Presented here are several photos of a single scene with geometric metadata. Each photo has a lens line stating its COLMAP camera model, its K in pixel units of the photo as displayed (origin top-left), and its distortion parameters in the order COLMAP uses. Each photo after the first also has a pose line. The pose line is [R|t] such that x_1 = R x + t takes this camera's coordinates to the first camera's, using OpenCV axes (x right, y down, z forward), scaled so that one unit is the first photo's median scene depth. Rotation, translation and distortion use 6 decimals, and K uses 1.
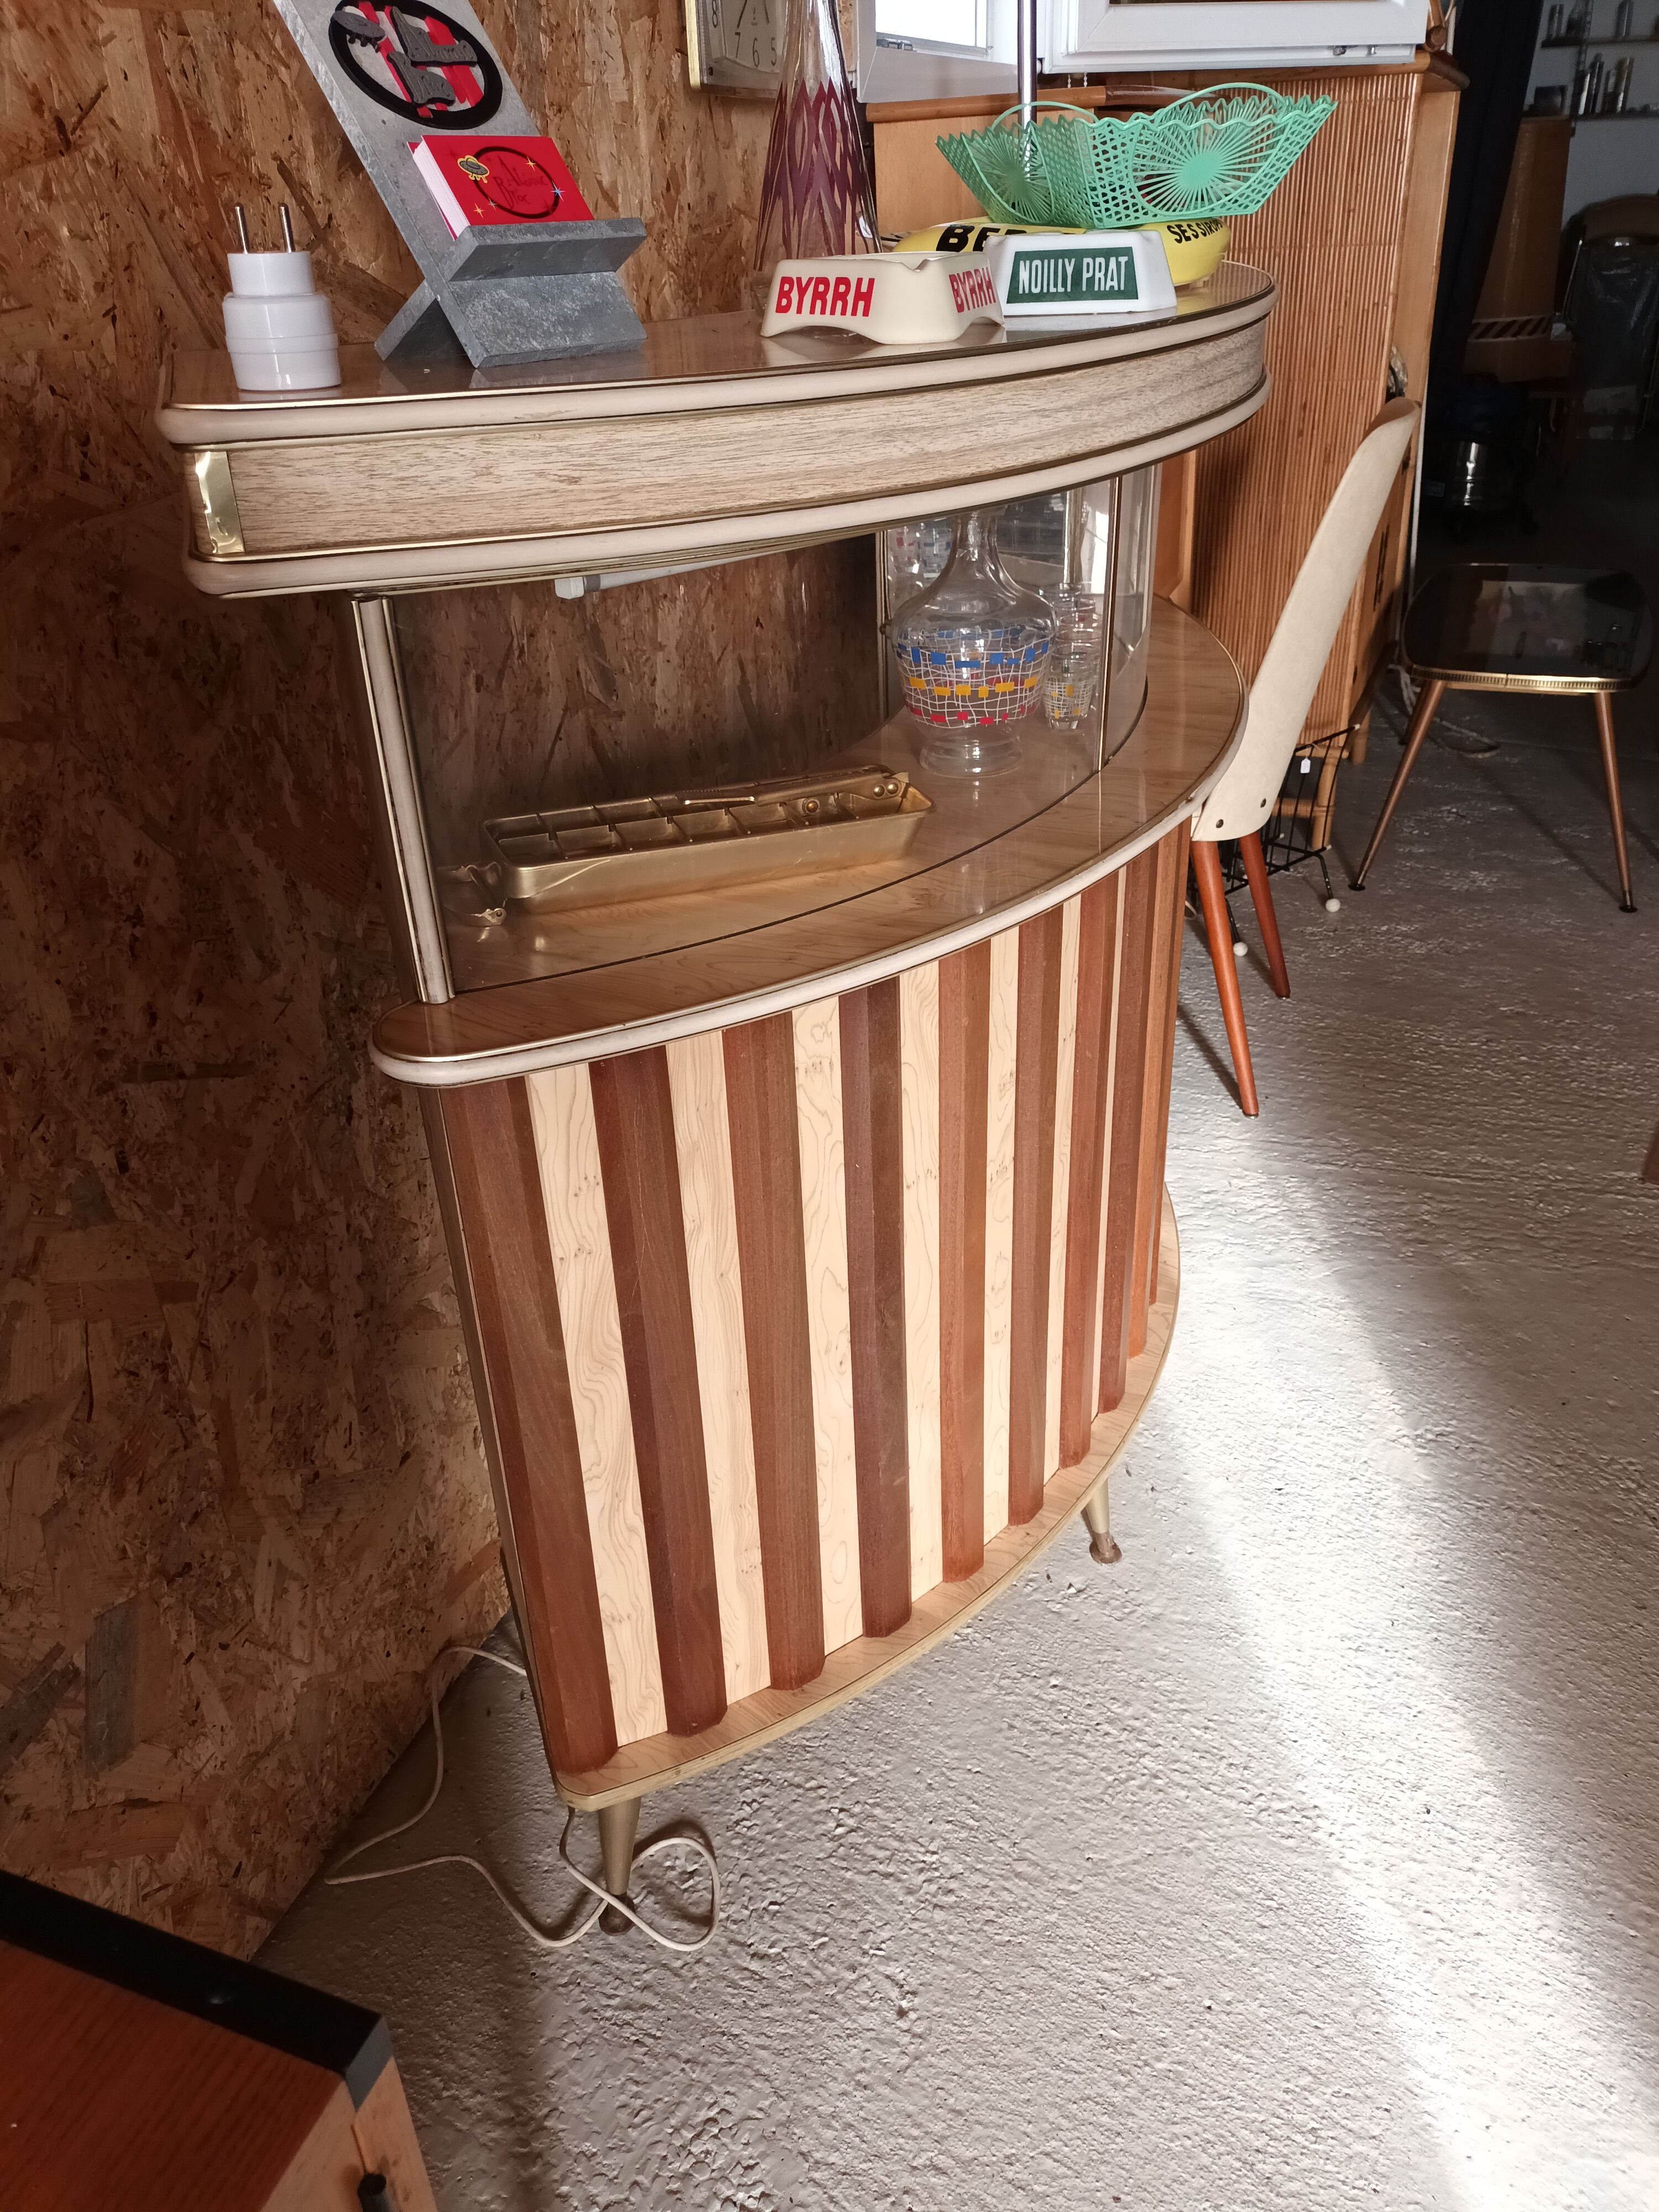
lens RADIAL K [[1559.1, 0, 822.0], [0, 1559.1, 1110.5], [0, 0, 1]] dist [-0.016007, -0.003350]
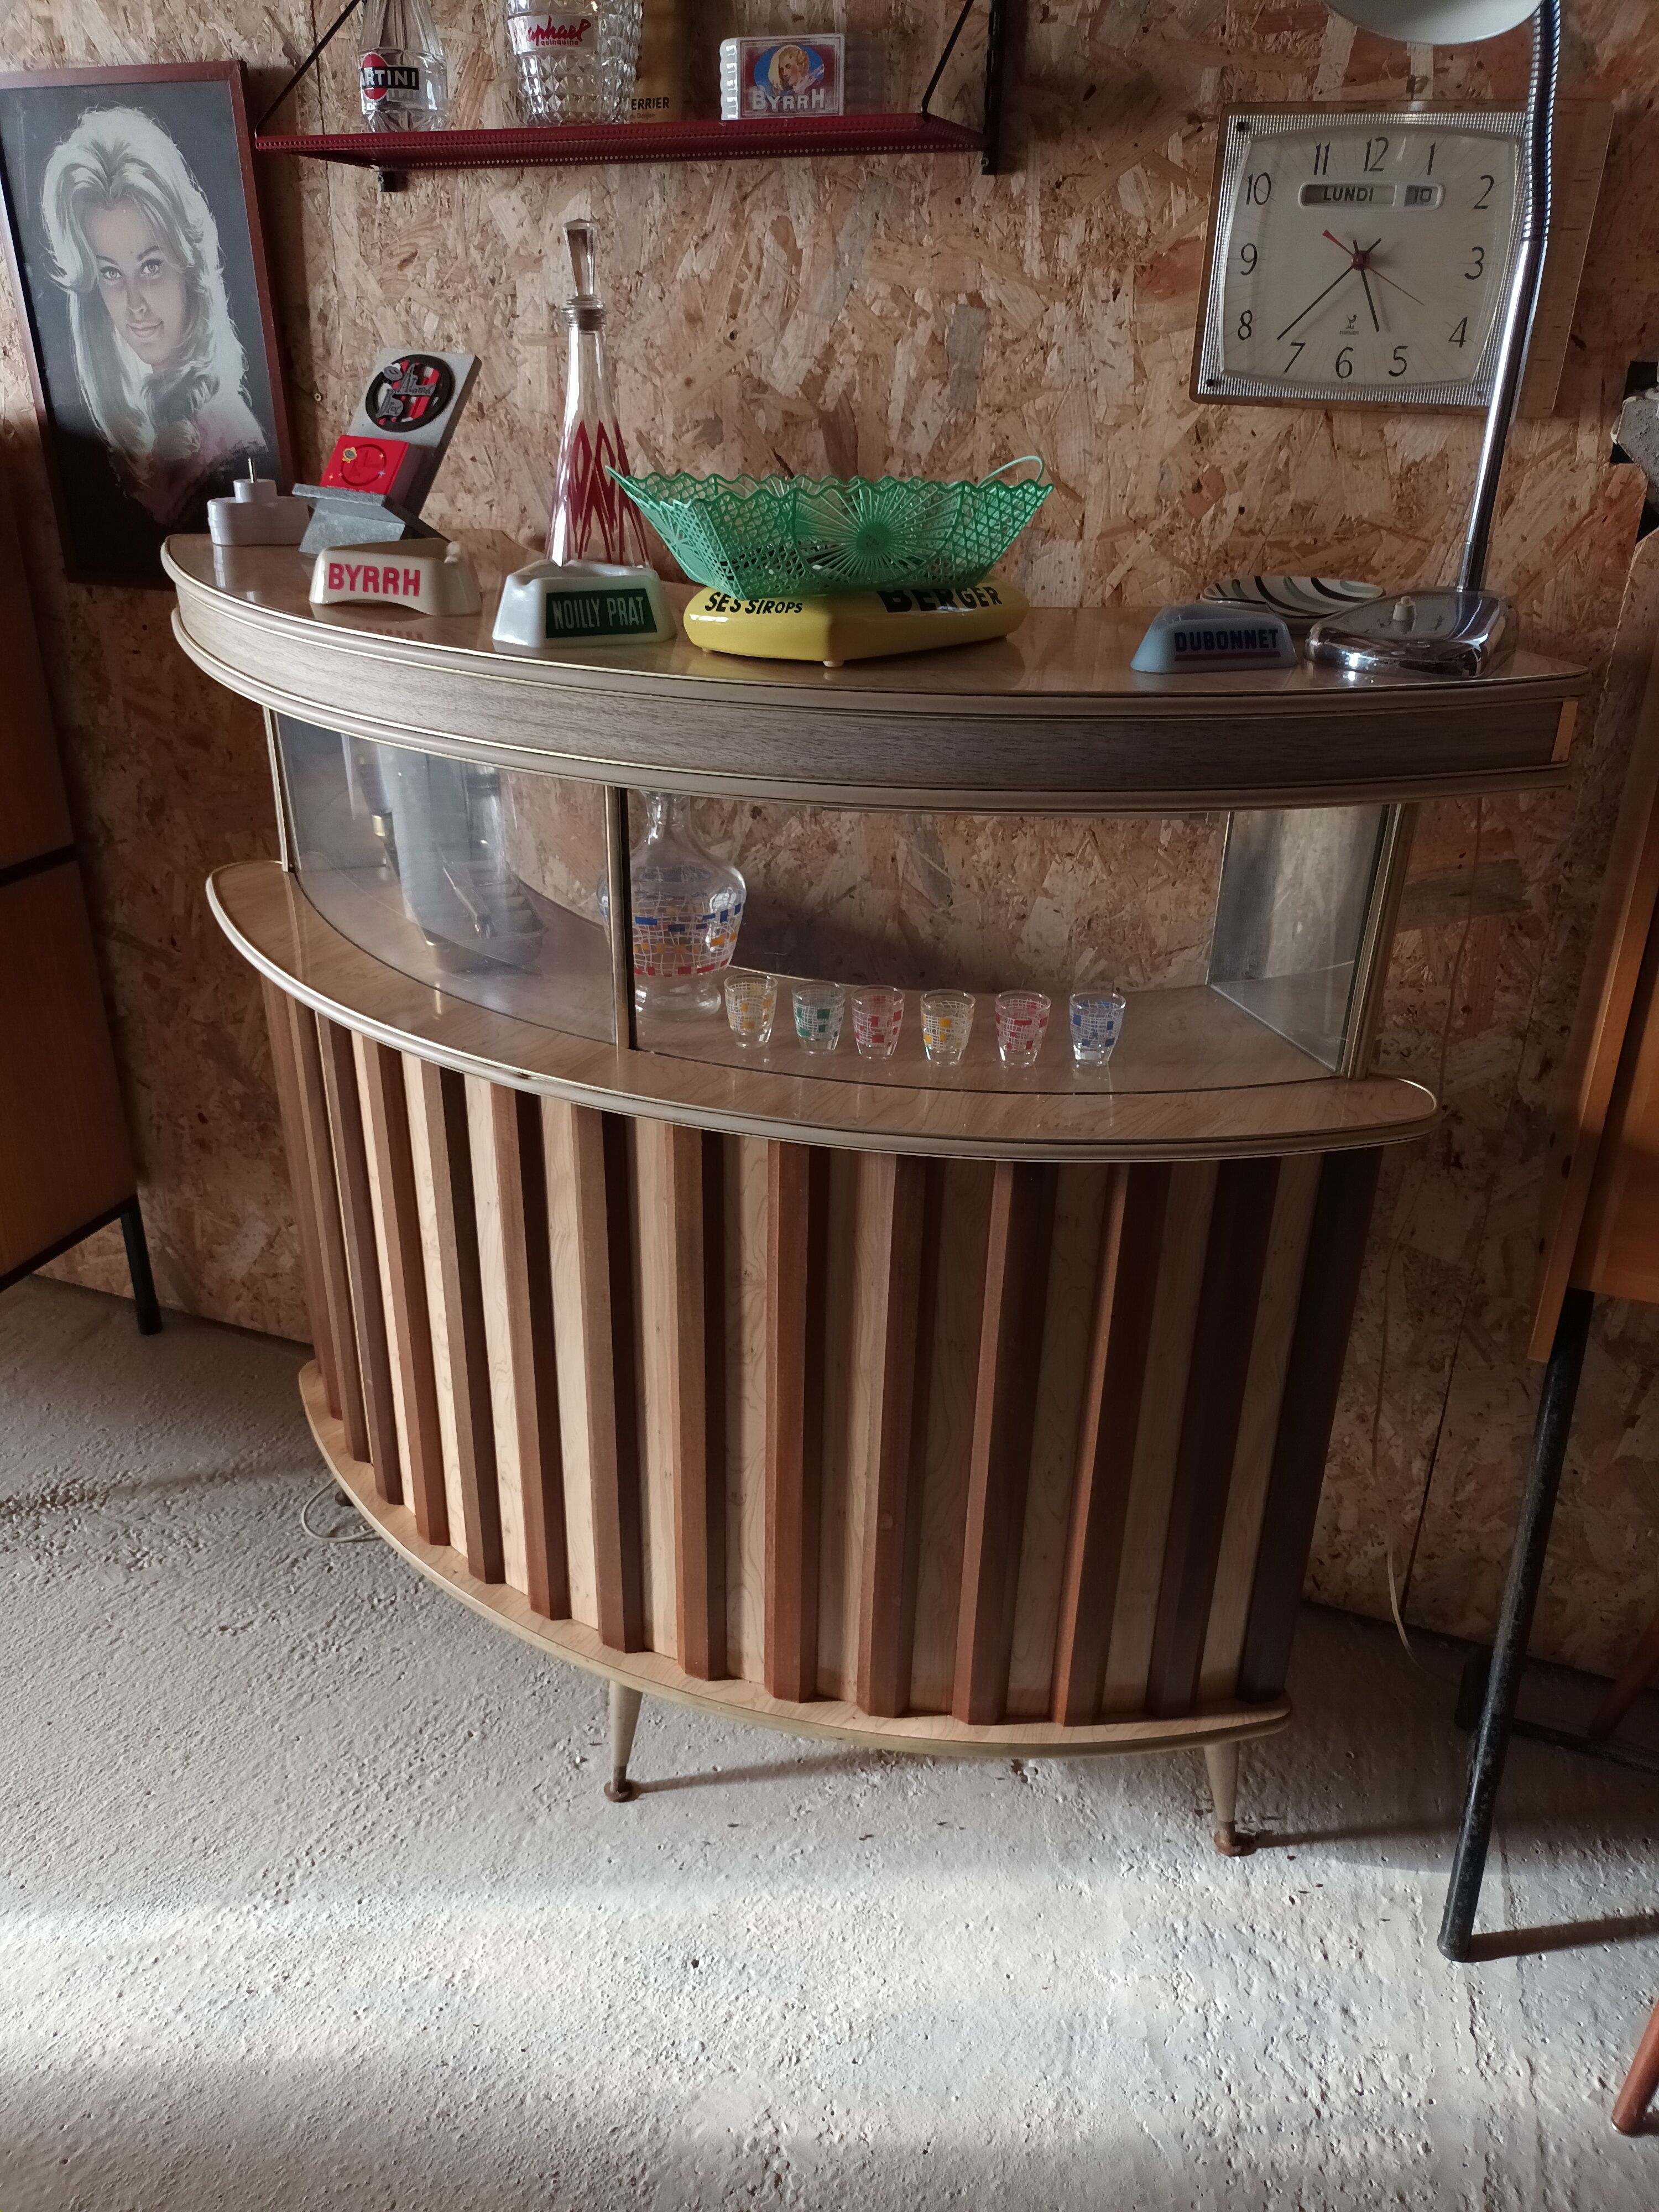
lens RADIAL K [[1559.1, 0, 822.0], [0, 1559.1, 1110.5], [0, 0, 1]] dist [-0.016007, -0.003350]
pose [[0.056057, 0.501971, -0.863066, 1.013823], [-0.534426, 0.745251, 0.398736, -0.623187], [0.843355, 0.438893, 0.310042, 0.729882]]
